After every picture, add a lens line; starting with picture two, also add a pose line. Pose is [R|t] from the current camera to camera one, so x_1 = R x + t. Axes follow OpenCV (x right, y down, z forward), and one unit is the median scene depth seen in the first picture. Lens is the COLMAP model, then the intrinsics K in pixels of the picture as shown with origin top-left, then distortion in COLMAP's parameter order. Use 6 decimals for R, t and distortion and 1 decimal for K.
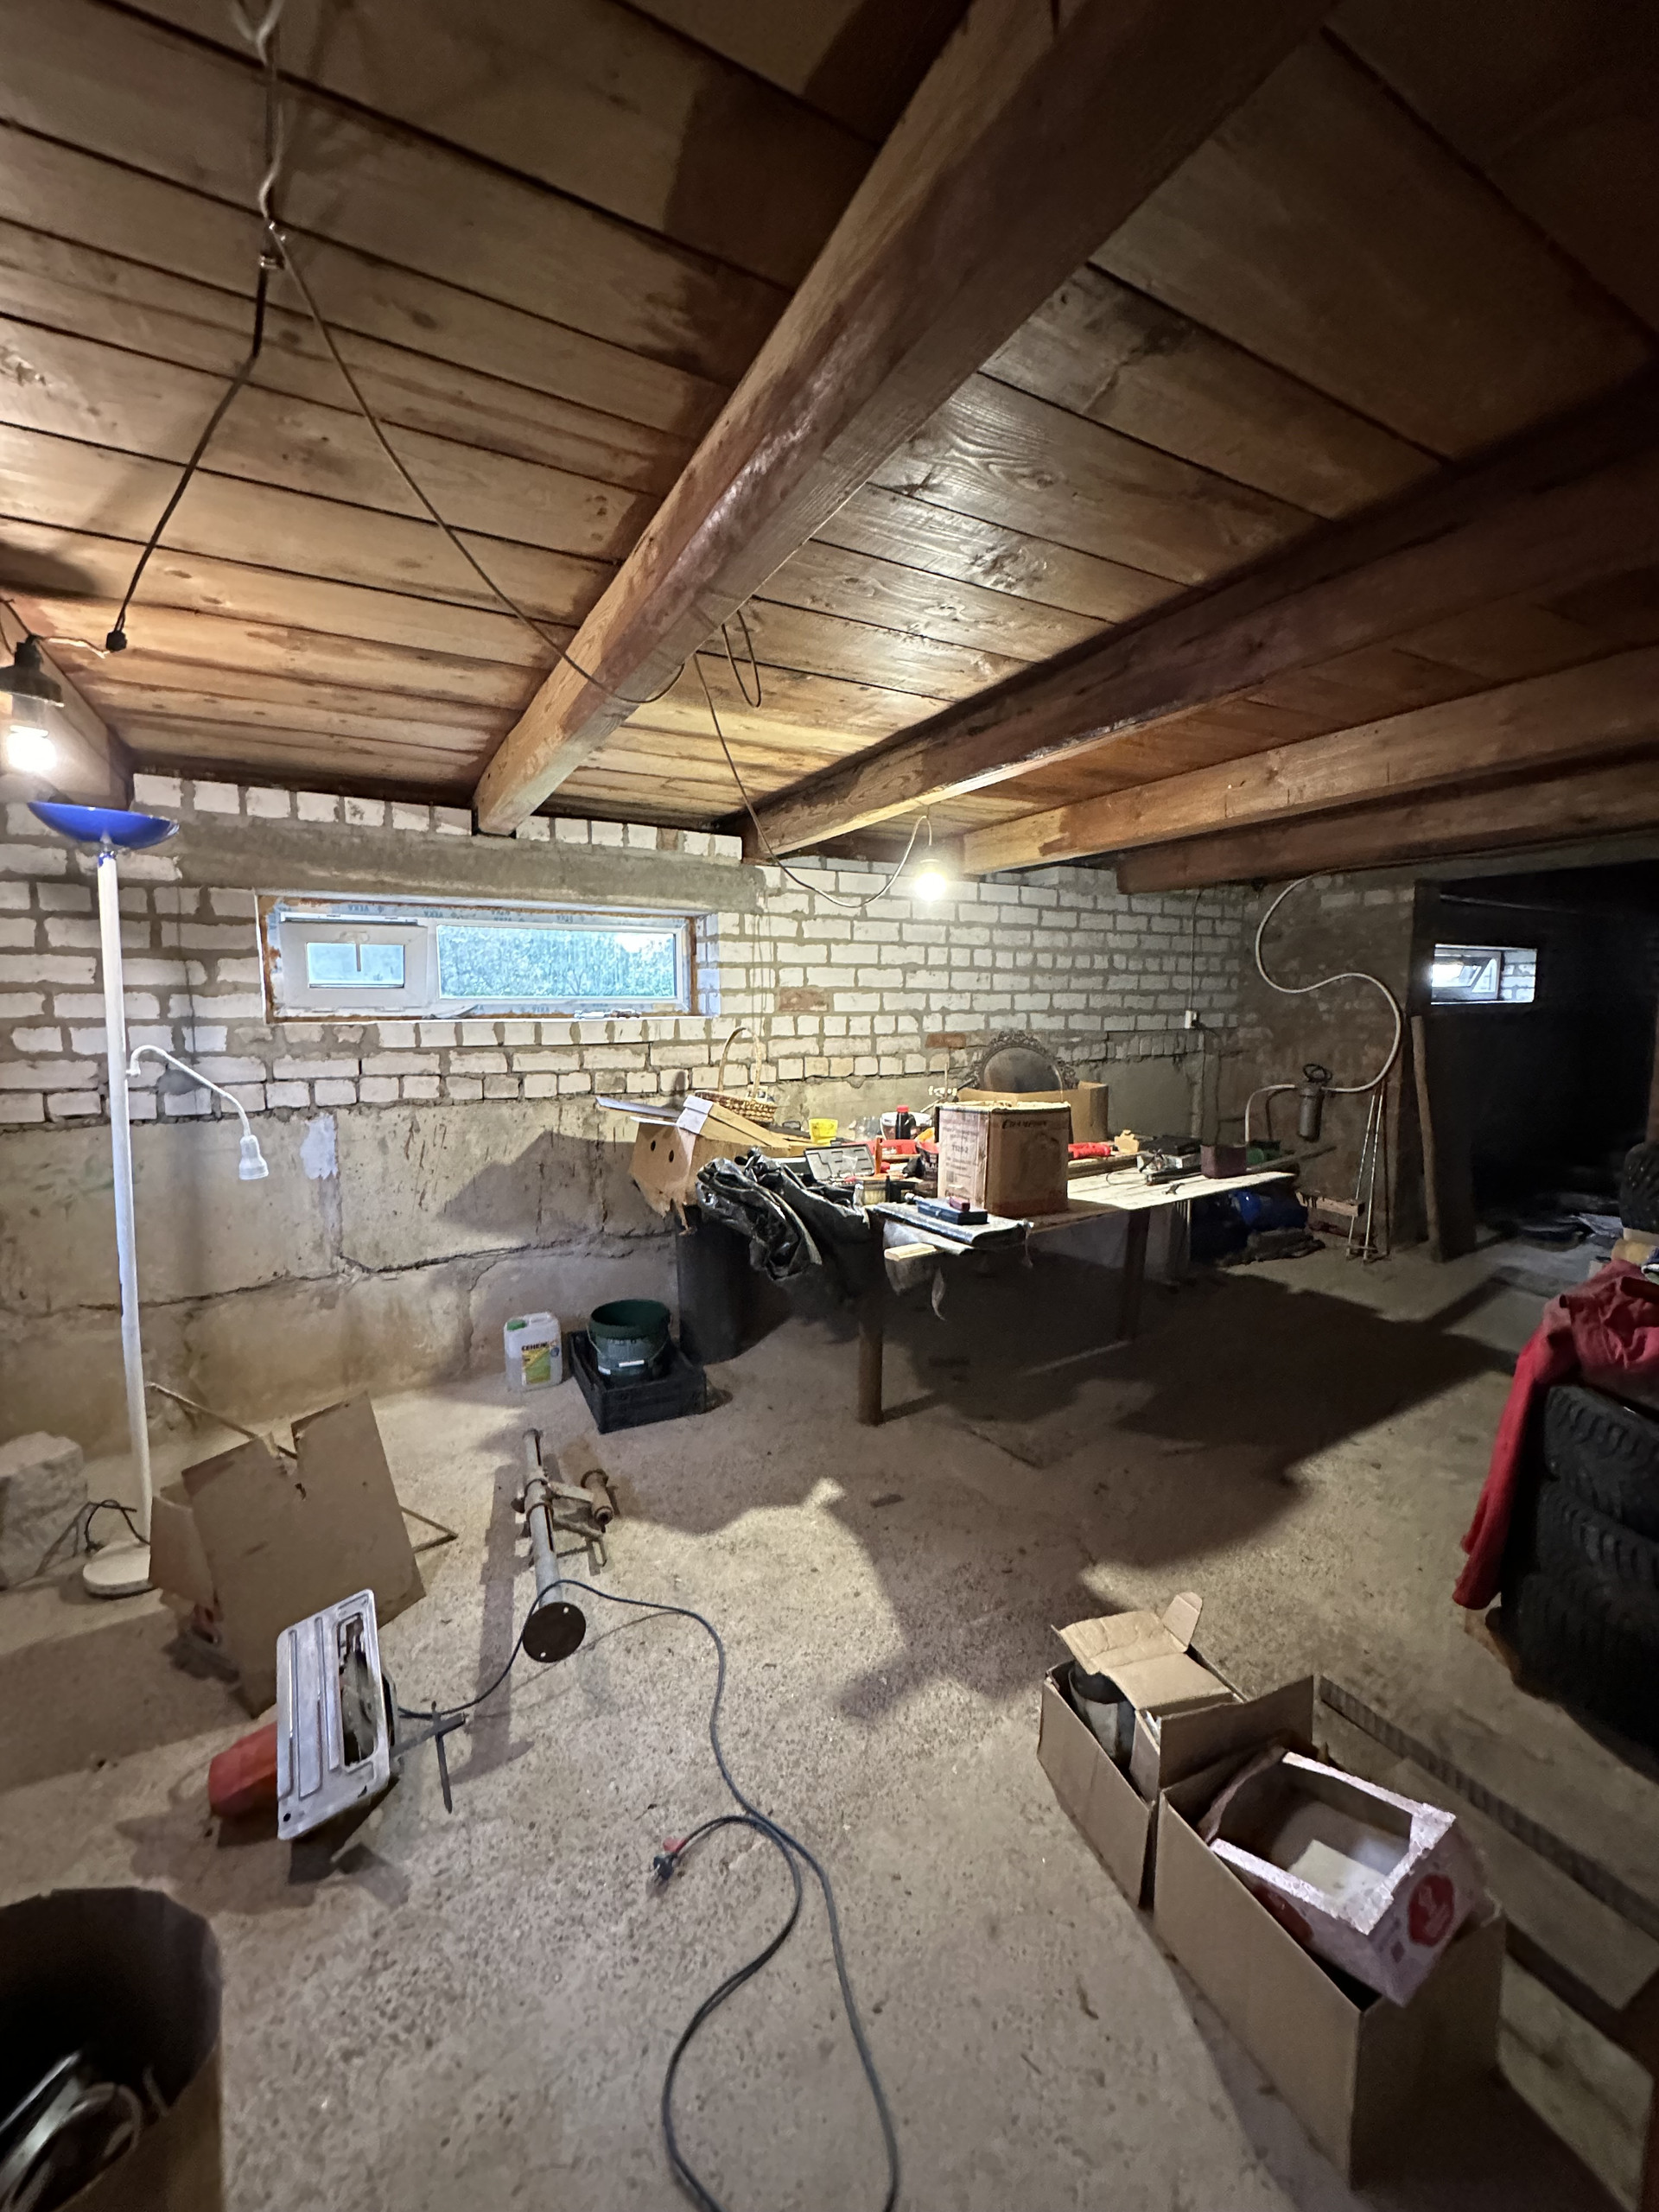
lens RADIAL K [[882.9, 0, 826.4], [0, 882.9, 1104.0], [0, 0, 1]] dist [-0.003374, 0.000603]
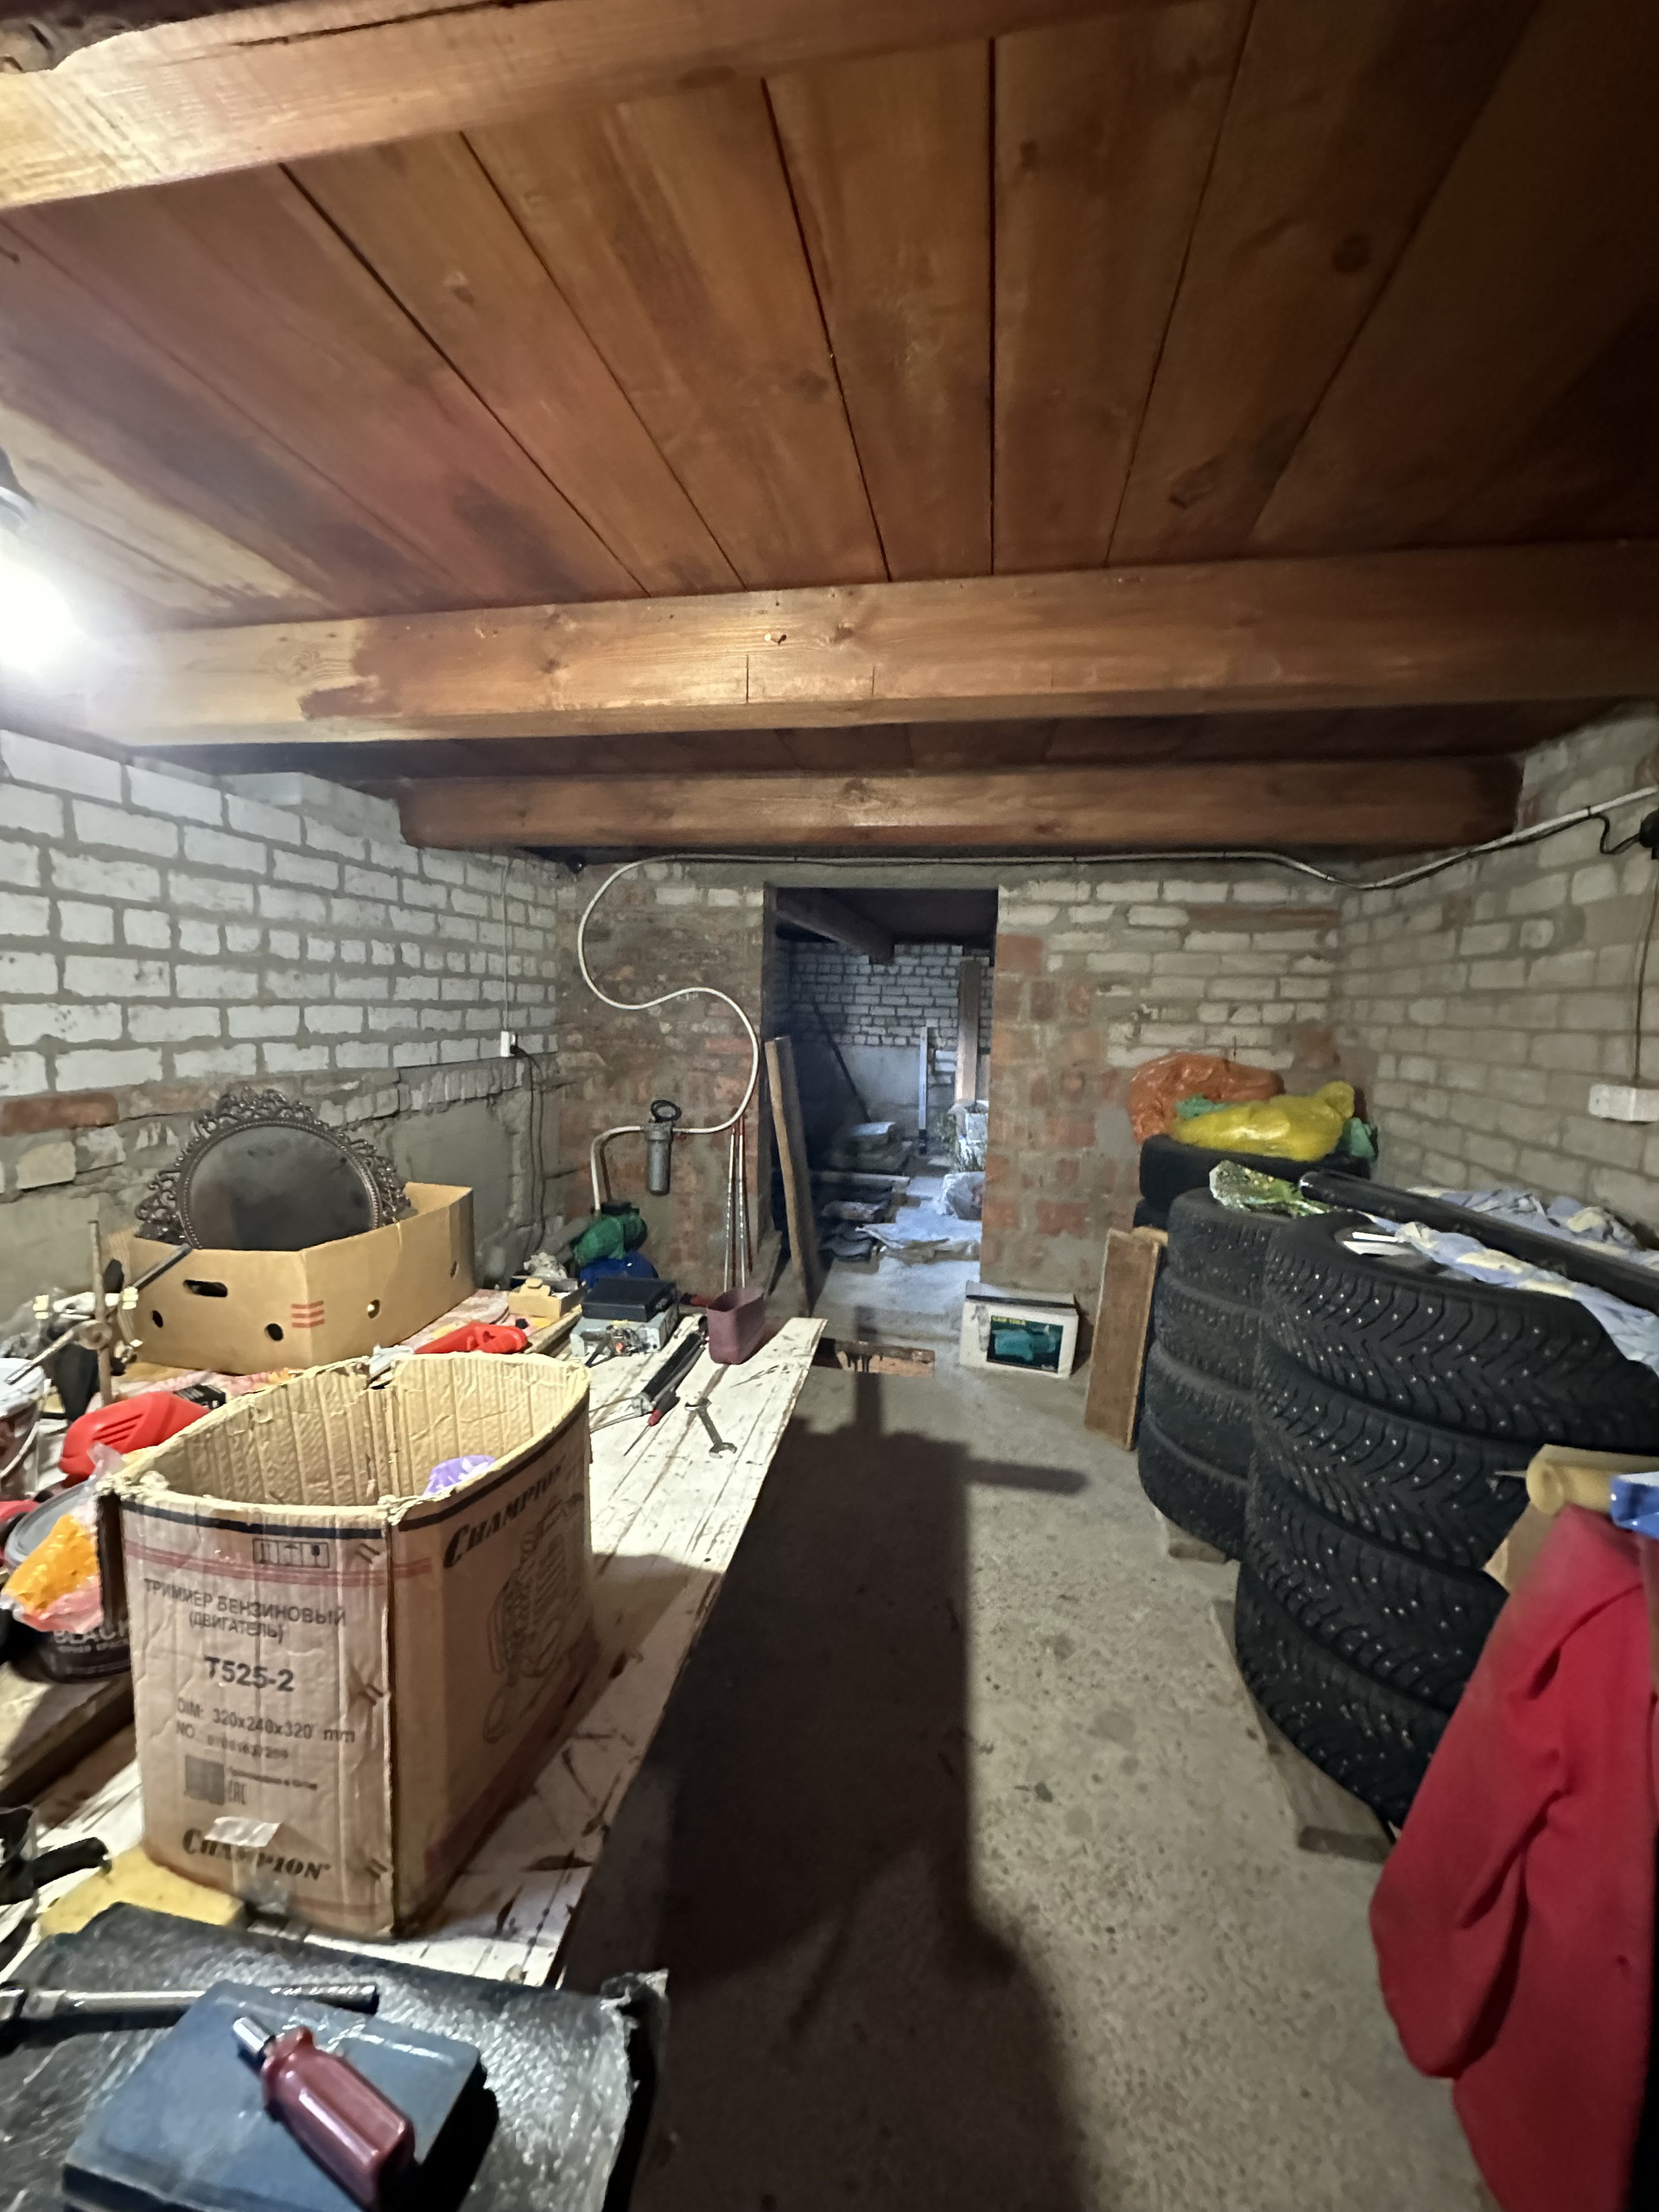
lens RADIAL K [[882.9, 0, 827.6], [0, 882.9, 1101.8], [0, 0, 1]] dist [-0.003374, 0.000603]
pose [[0.640677, -0.061925, 0.765310, 0.041950], [0.059425, 0.997752, 0.030986, -0.062906], [-0.765508, 0.025626, 0.642916, 0.398035]]
